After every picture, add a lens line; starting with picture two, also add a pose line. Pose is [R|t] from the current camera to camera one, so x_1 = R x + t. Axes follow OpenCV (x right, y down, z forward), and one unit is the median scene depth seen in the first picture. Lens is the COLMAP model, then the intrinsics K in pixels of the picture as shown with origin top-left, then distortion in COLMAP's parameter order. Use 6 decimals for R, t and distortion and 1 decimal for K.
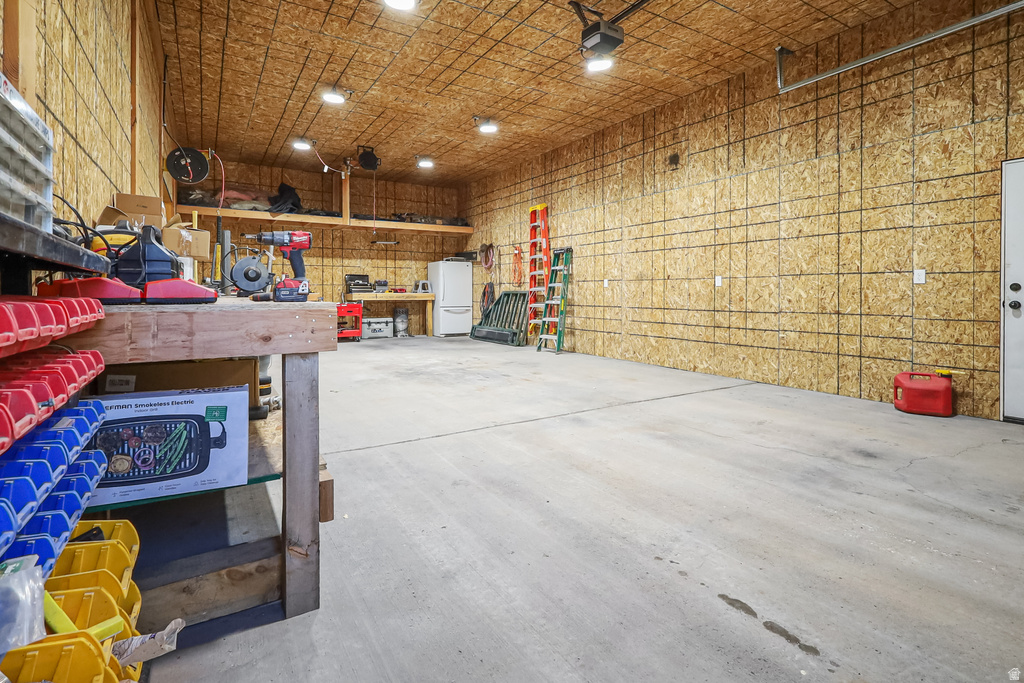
lens RADIAL K [[495.8, 0, 512.3], [0, 495.8, 291.1], [0, 0, 1]] dist [0.000219, 0.000042]
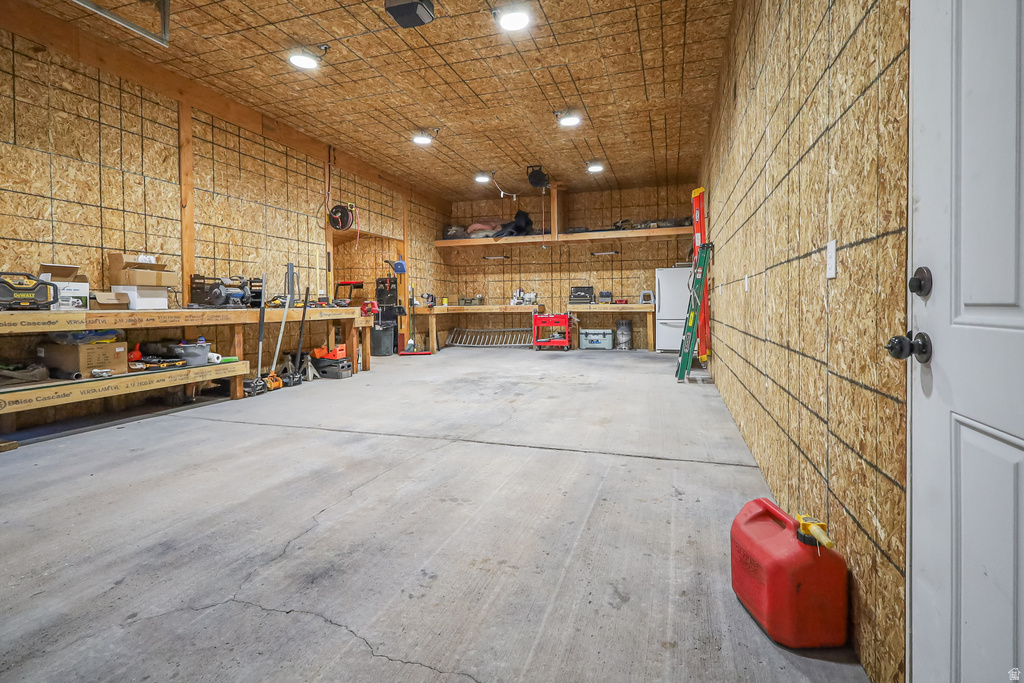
lens RADIAL K [[488.8, 0, 511.8], [0, 488.8, 310.5], [0, 0, 1]] dist [-0.002645, -0.000608]
pose [[0.642615, 0.003070, -0.766183, 0.376727], [0.009952, 0.999874, 0.012353, 0.002307], [0.766124, -0.015563, 0.642504, 0.231332]]
